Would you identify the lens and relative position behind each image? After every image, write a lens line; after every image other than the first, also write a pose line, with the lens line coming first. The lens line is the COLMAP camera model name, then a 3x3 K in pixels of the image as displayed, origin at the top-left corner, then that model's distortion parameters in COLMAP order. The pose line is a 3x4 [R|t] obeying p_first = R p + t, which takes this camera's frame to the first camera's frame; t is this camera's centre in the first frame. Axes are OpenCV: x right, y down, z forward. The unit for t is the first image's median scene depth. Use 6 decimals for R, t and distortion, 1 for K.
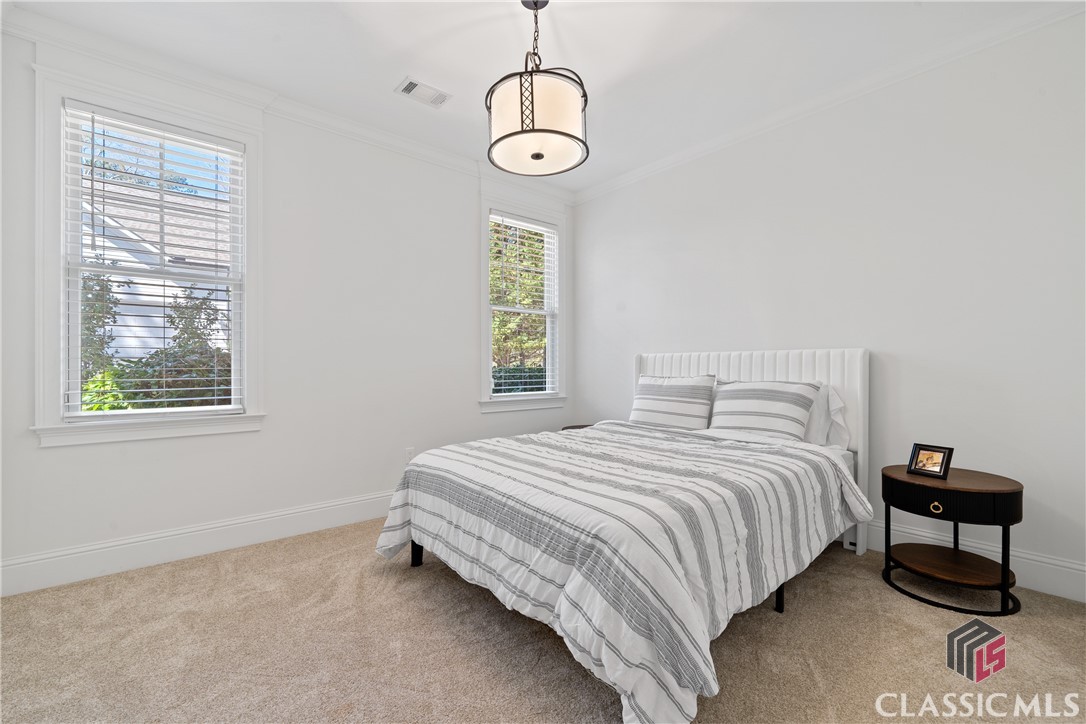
lens RADIAL K [[479.1, 0, 542.9], [0, 479.1, 360.3], [0, 0, 1]] dist [-0.000130, 0.000000]
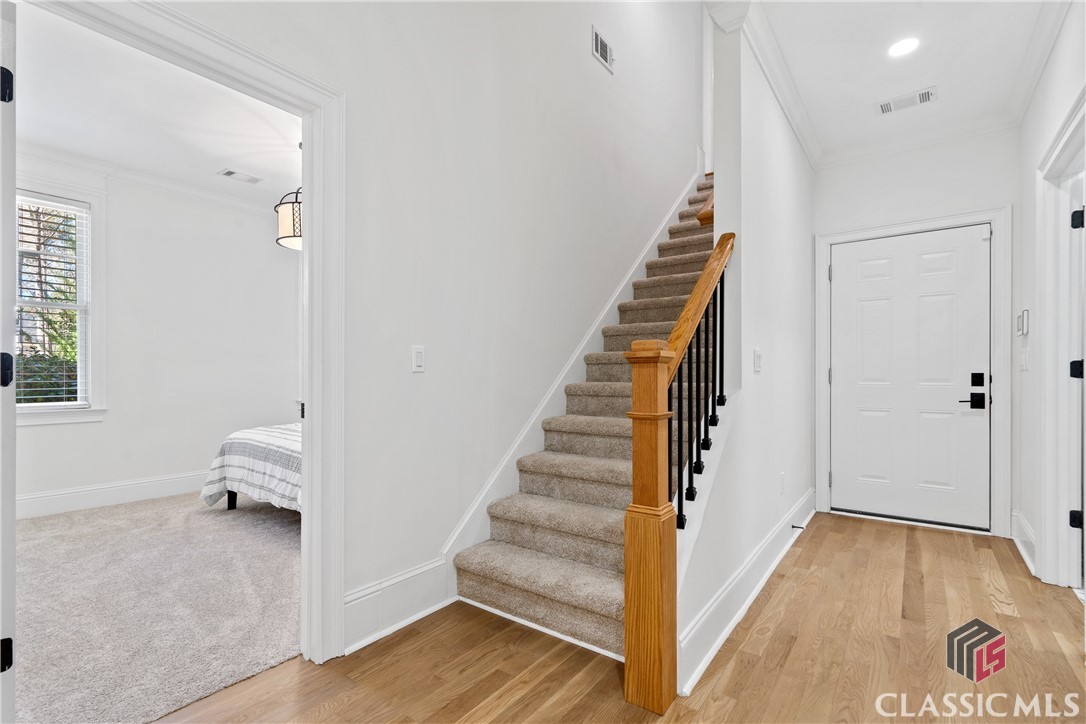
lens RADIAL K [[513.7, 0, 546.9], [0, 513.7, 372.1], [0, 0, 1]] dist [0.000366, 0.000521]
pose [[0.973796, 0.006436, 0.227332, 0.330724], [-0.009404, 0.999884, 0.011973, -0.018916], [-0.227228, -0.013797, 0.973744, -0.779355]]
